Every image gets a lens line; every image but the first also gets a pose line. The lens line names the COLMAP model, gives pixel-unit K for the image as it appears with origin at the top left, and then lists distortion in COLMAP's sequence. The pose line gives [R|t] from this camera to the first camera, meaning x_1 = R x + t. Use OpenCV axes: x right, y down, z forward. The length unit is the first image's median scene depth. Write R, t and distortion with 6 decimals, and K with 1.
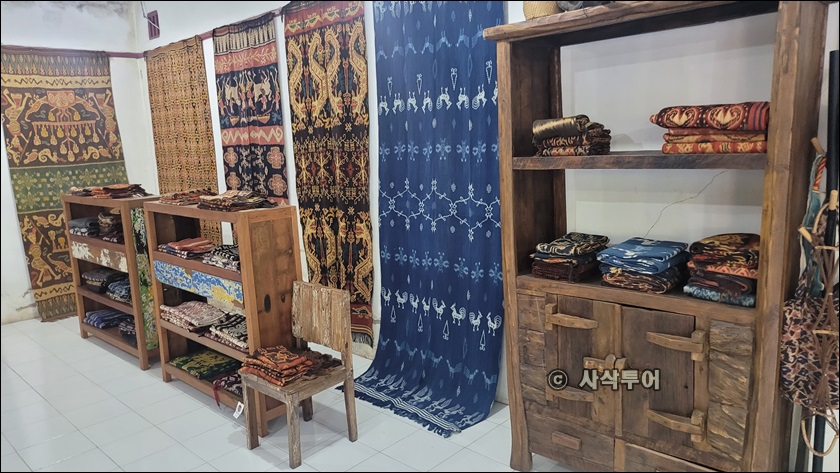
lens RADIAL K [[599.5, 0, 420.0], [0, 599.5, 236.5], [0, 0, 1]] dist [0.086897, -0.110598]
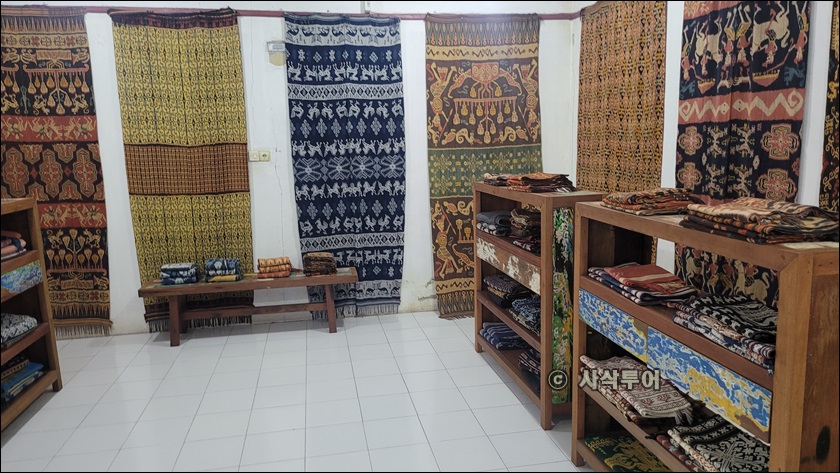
lens RADIAL K [[599.5, 0, 420.0], [0, 599.5, 236.5], [0, 0, 1]] dist [0.086897, -0.110598]
pose [[0.814354, 0.114841, -0.568893, -0.159005], [-0.104787, 0.993212, 0.050498, -0.026137], [0.570831, 0.018490, 0.820860, 0.263656]]
